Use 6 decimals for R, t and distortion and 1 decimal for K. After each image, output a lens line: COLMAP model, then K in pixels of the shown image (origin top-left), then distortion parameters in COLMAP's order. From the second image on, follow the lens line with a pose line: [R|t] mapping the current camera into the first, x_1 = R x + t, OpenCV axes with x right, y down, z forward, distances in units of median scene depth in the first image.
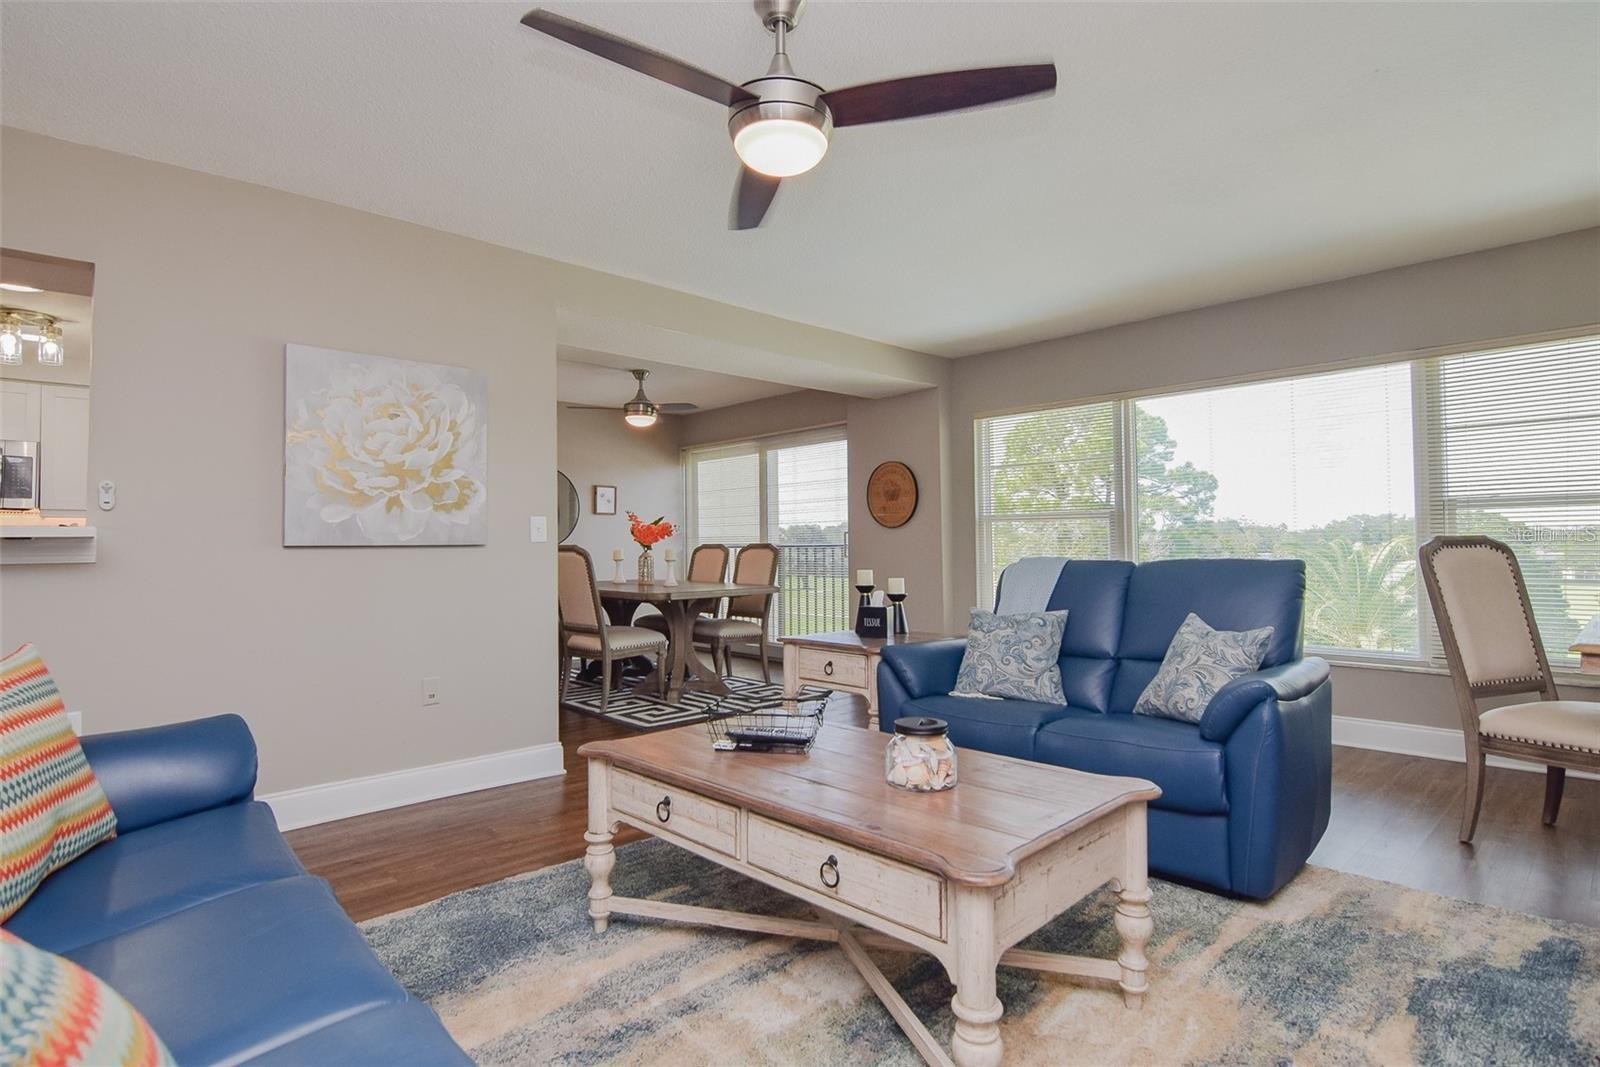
lens RADIAL K [[803.4, 0, 800.0], [0, 803.4, 533.5], [0, 0, 1]] dist [-0.003775, -0.000403]
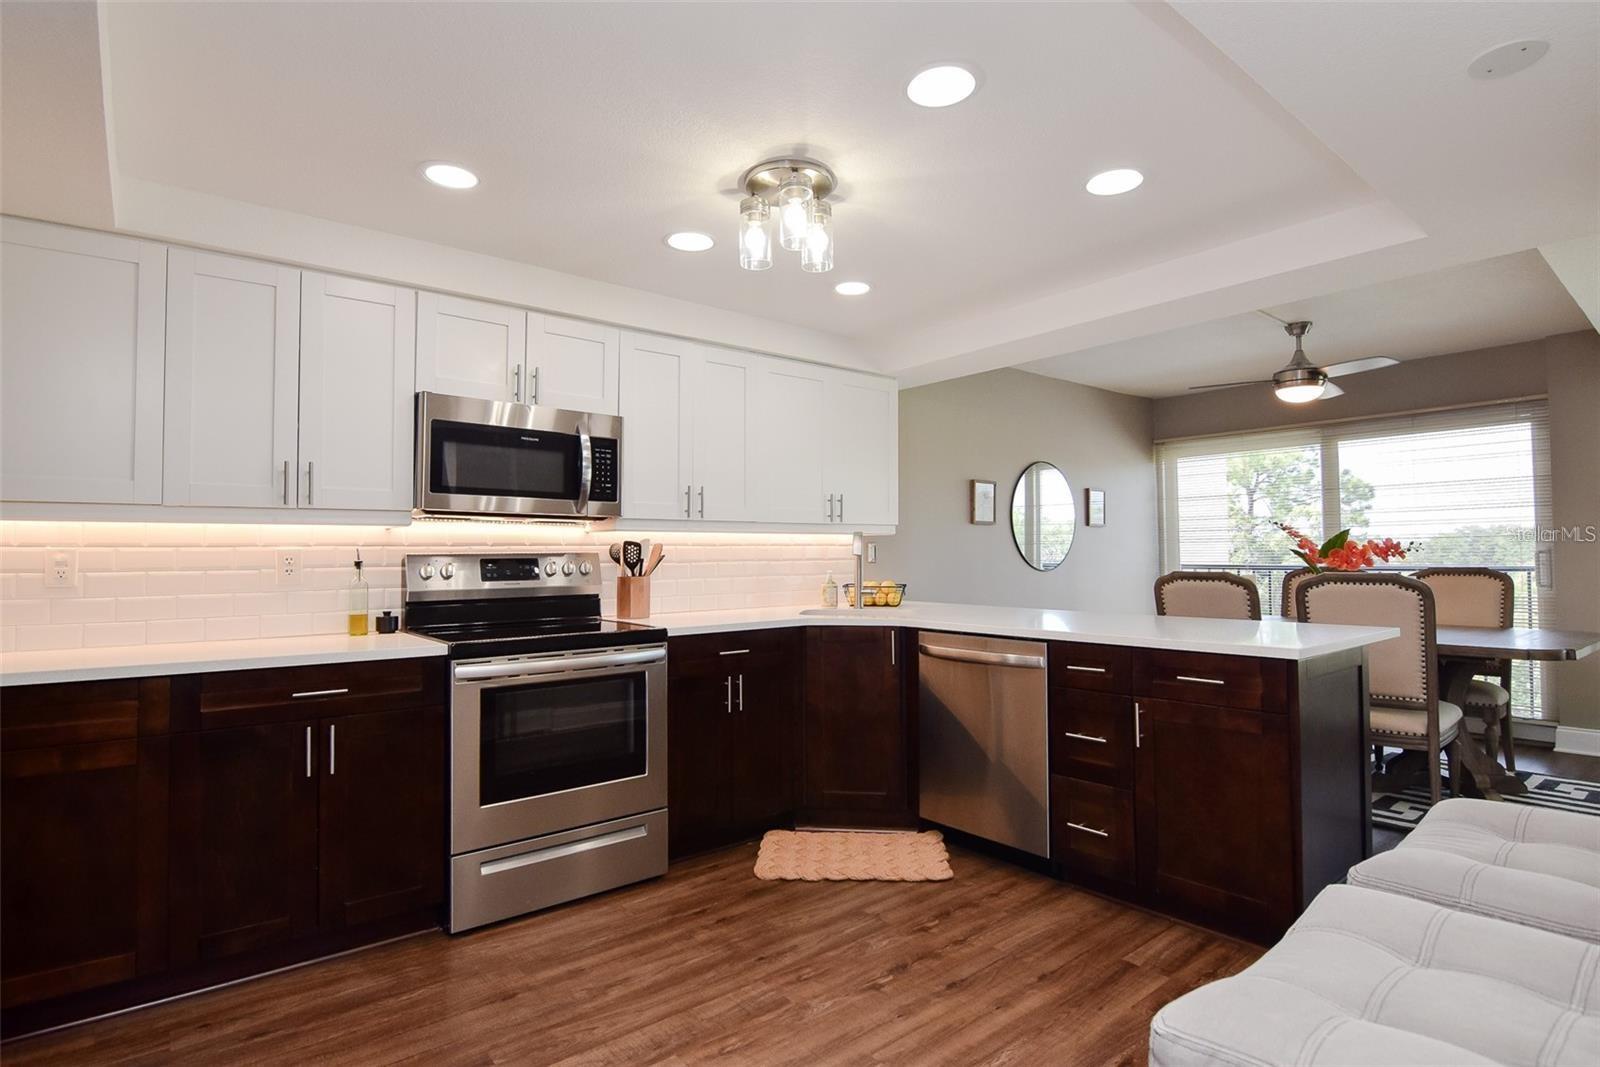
lens RADIAL K [[803.4, 0, 800.0], [0, 803.4, 533.5], [0, 0, 1]] dist [-0.003775, -0.000403]
pose [[0.996780, 0.009655, -0.079603, -0.580223], [-0.010319, 0.999915, -0.007925, -0.006630], [0.079520, 0.008721, 0.996795, 0.260116]]
